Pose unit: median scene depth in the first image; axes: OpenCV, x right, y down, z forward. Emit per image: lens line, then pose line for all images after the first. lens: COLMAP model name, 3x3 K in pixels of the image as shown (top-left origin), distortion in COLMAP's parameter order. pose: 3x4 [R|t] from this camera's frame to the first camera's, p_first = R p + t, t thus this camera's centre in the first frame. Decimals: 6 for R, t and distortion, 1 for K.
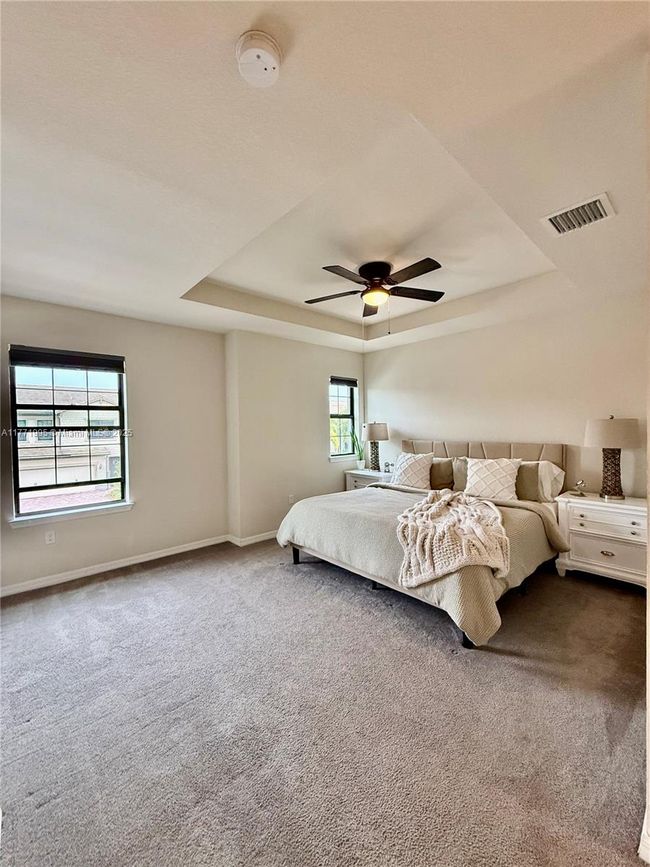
lens RADIAL K [[346.6, 0, 325.0], [0, 346.6, 430.1], [0, 0, 1]] dist [-0.000469, 0.000140]
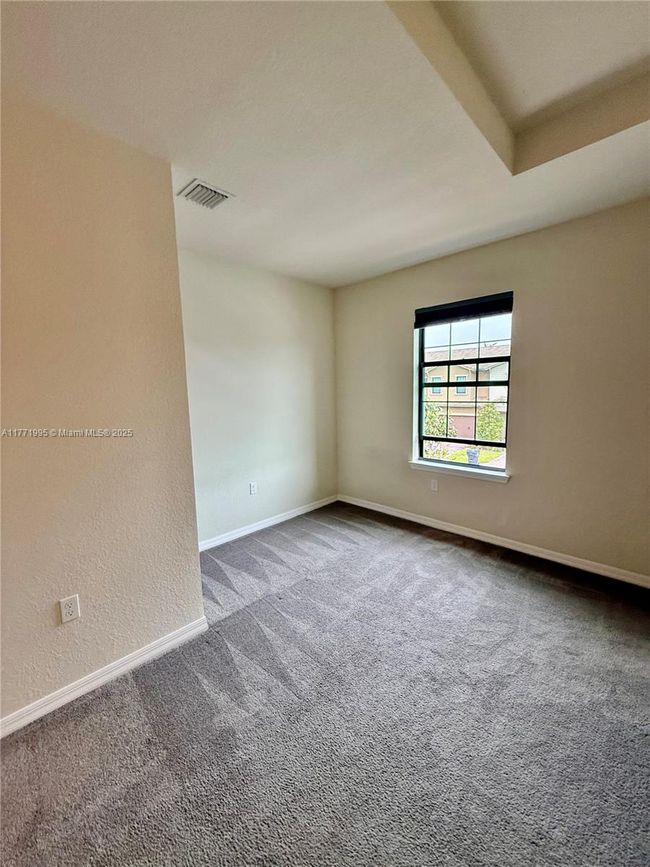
lens RADIAL K [[346.6, 0, 325.0], [0, 346.6, 430.1], [0, 0, 1]] dist [-0.000469, 0.000140]
pose [[0.064663, 0.134223, -0.988839, 0.237987], [0.005956, 0.990843, 0.134884, -0.009692], [0.997889, -0.014611, 0.063272, 0.593495]]
